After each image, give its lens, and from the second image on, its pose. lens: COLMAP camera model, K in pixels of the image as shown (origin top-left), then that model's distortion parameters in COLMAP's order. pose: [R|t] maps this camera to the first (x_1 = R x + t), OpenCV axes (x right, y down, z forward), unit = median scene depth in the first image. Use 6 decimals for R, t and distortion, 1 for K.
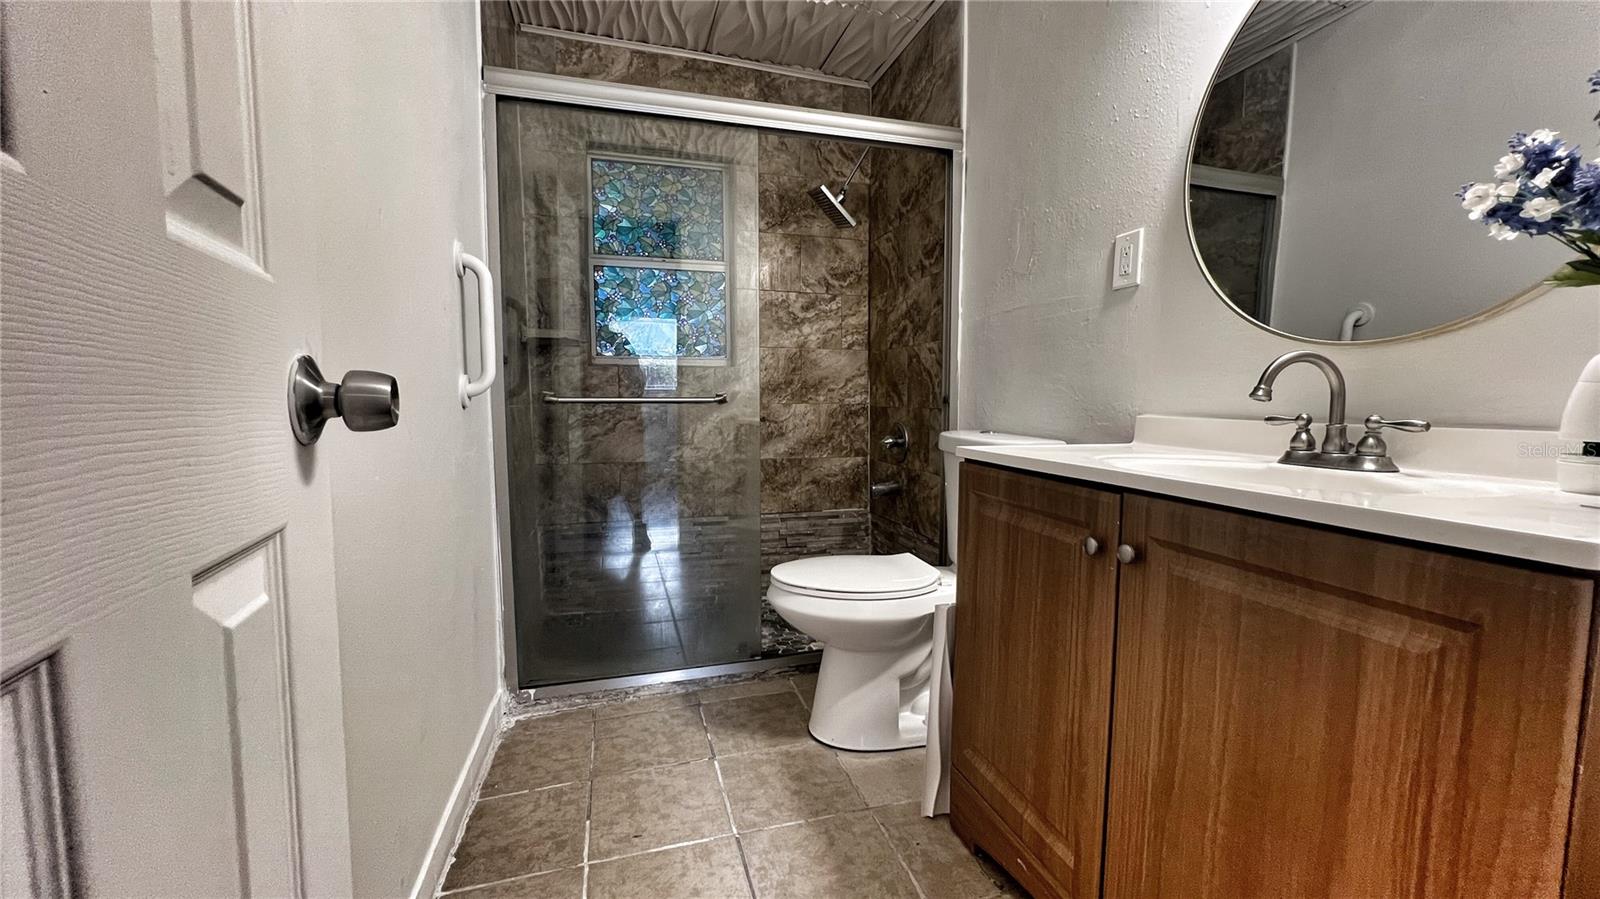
lens RADIAL K [[644.3, 0, 799.2], [0, 644.3, 454.5], [0, 0, 1]] dist [-0.008112, 0.002119]
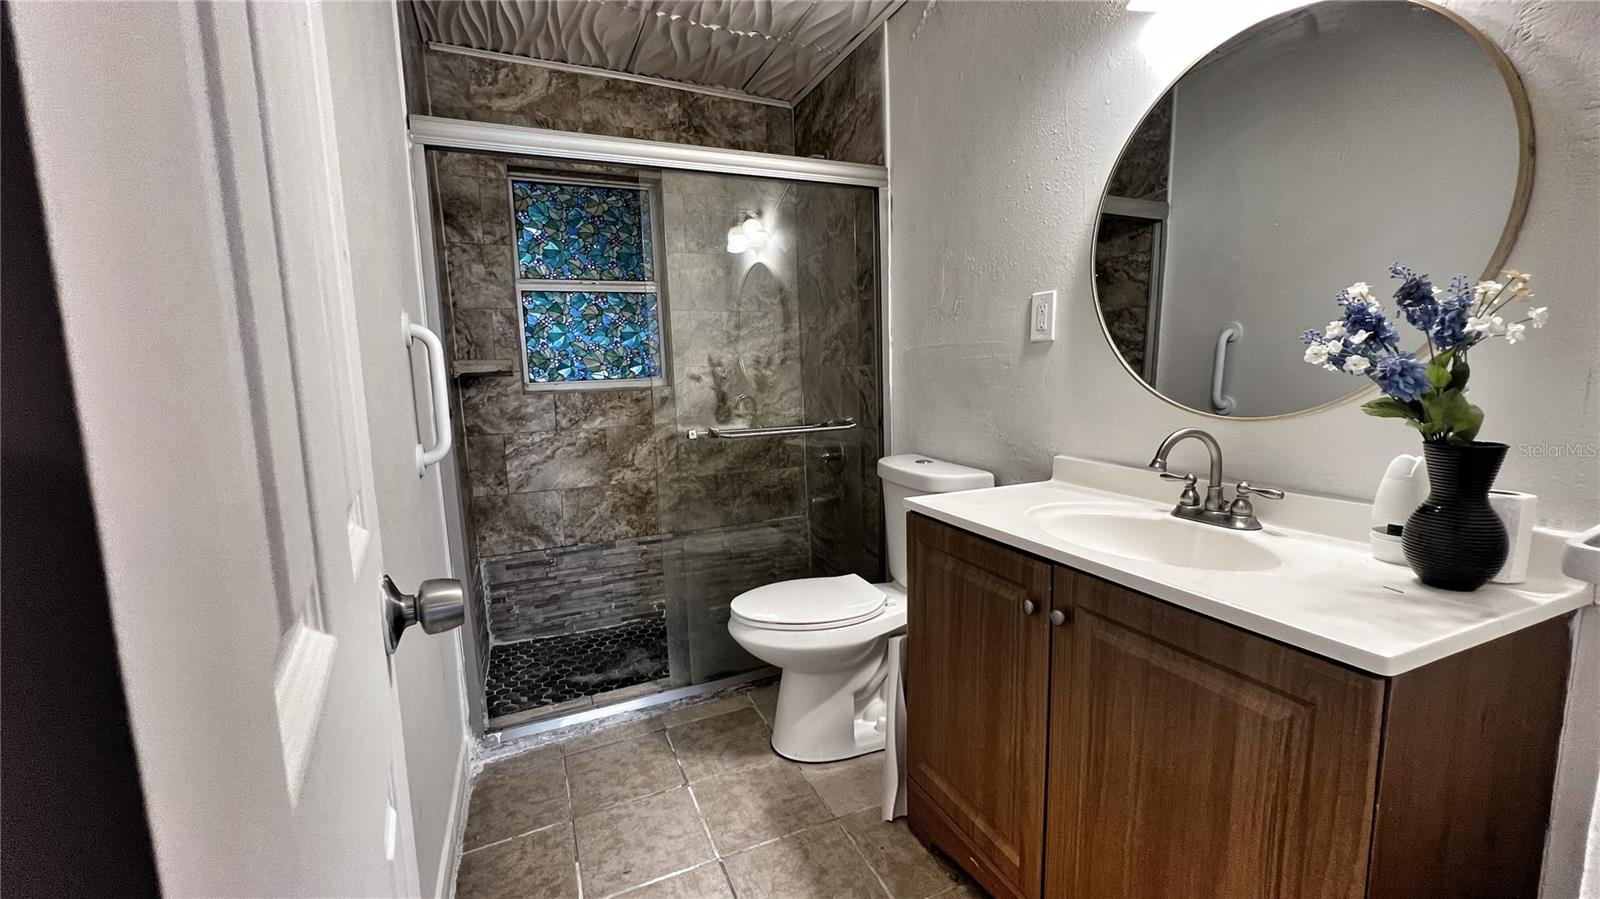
lens RADIAL K [[644.3, 0, 800.5], [0, 644.3, 456.7], [0, 0, 1]] dist [-0.008112, 0.002119]
pose [[0.991018, -0.048940, 0.124448, -0.053727], [0.043319, 0.997933, 0.047474, -0.117083], [-0.126514, -0.041657, 0.991090, -0.061886]]
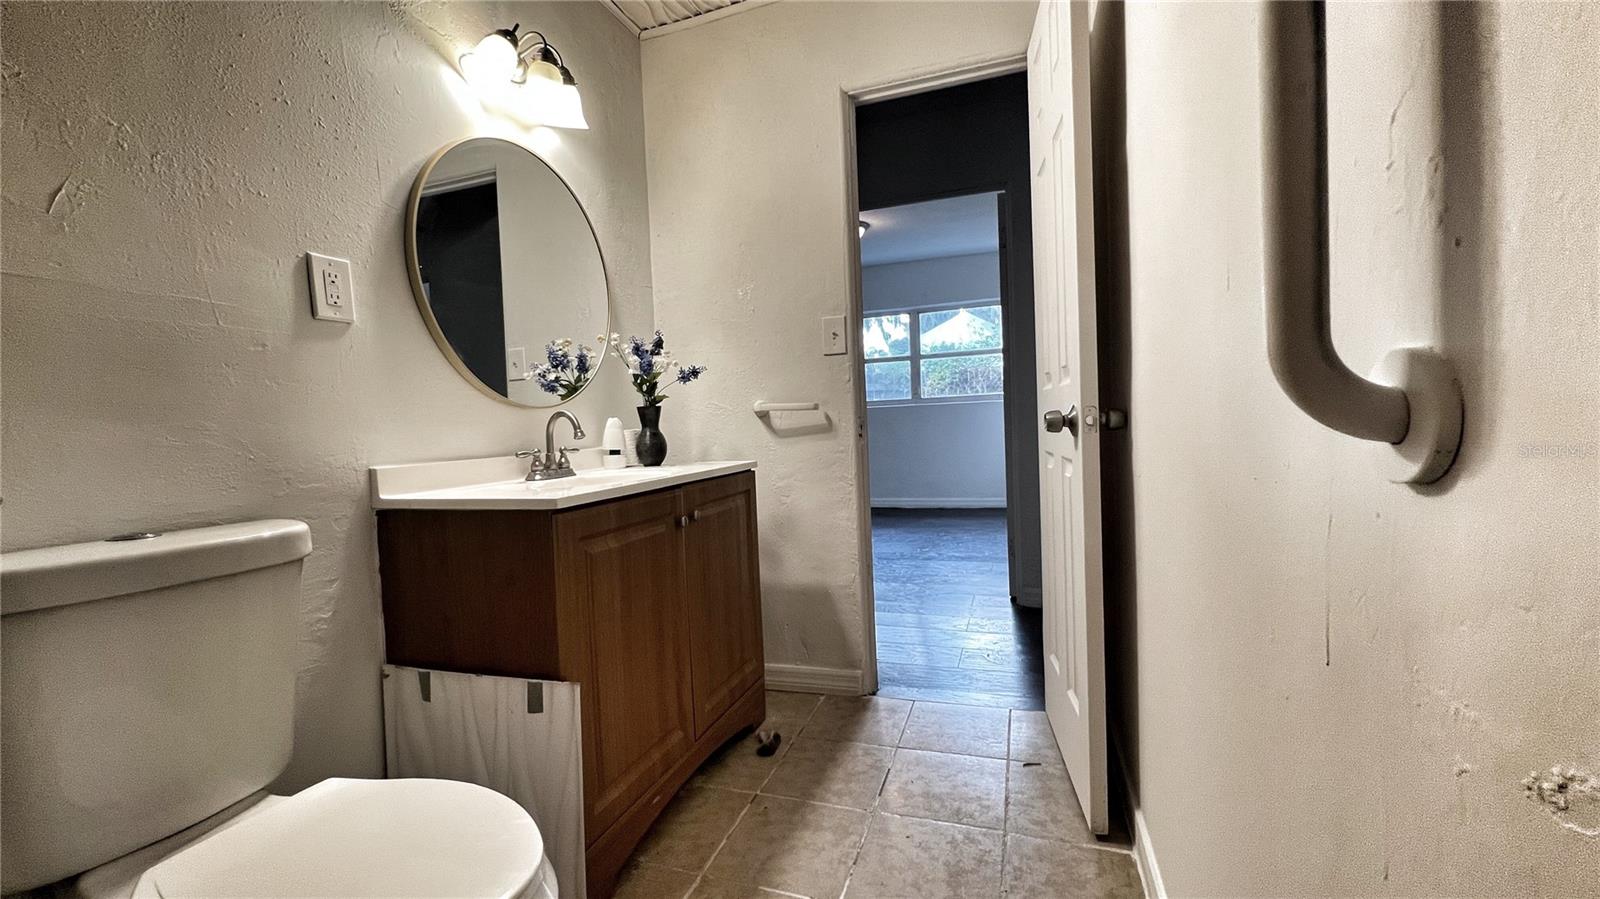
lens RADIAL K [[644.3, 0, 786.2], [0, 644.3, 443.6], [0, 0, 1]] dist [-0.008112, 0.002119]
pose [[-0.813177, 0.014394, 0.581839, -0.413109], [0.098381, 0.988708, 0.113037, -0.123730], [-0.573642, 0.149161, -0.805411, 1.220689]]
